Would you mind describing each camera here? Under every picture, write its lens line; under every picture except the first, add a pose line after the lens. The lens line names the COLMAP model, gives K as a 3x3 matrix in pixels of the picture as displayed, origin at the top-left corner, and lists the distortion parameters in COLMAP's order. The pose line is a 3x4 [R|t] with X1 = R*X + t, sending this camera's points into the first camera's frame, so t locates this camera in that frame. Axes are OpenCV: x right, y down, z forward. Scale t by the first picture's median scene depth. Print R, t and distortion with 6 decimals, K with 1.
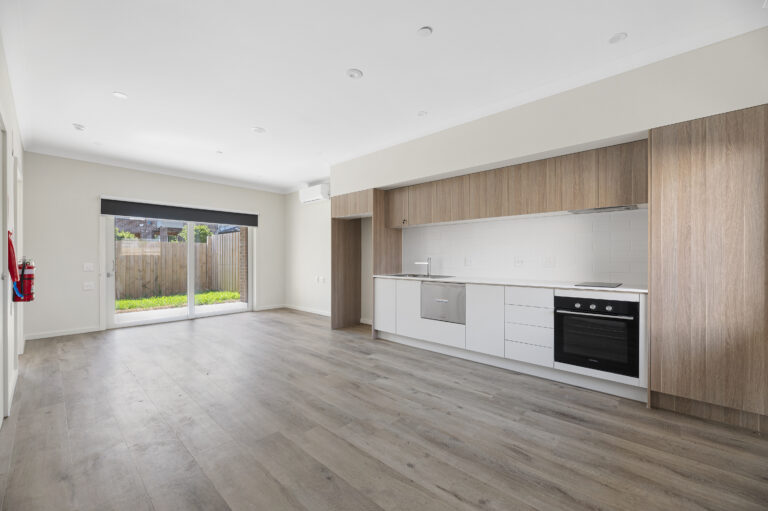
lens RADIAL K [[309.8, 0, 384.2], [0, 309.8, 258.9], [0, 0, 1]] dist [-0.000701, -0.000115]
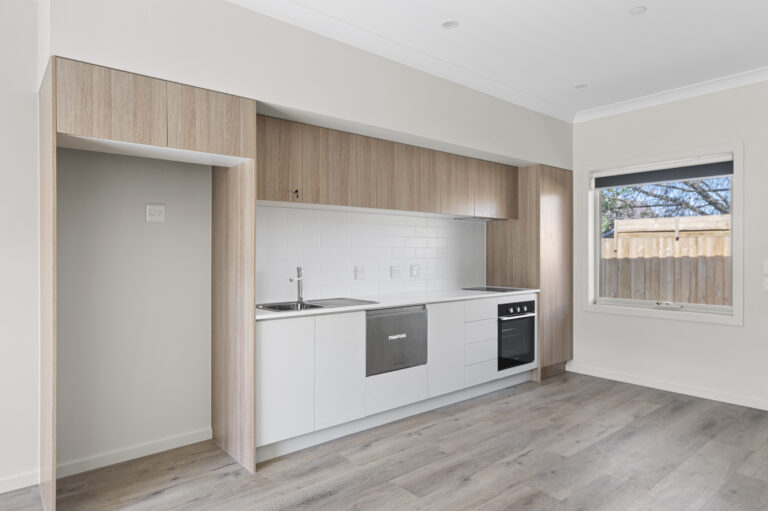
lens RADIAL K [[465.3, 0, 384.0], [0, 465.3, 255.5], [0, 0, 1]] dist [0.003454, -0.000654]
pose [[0.133678, -0.005214, 0.991011, -1.007650], [0.002934, 0.999984, 0.004866, -0.044961], [-0.991020, 0.002257, 0.133691, 1.235334]]
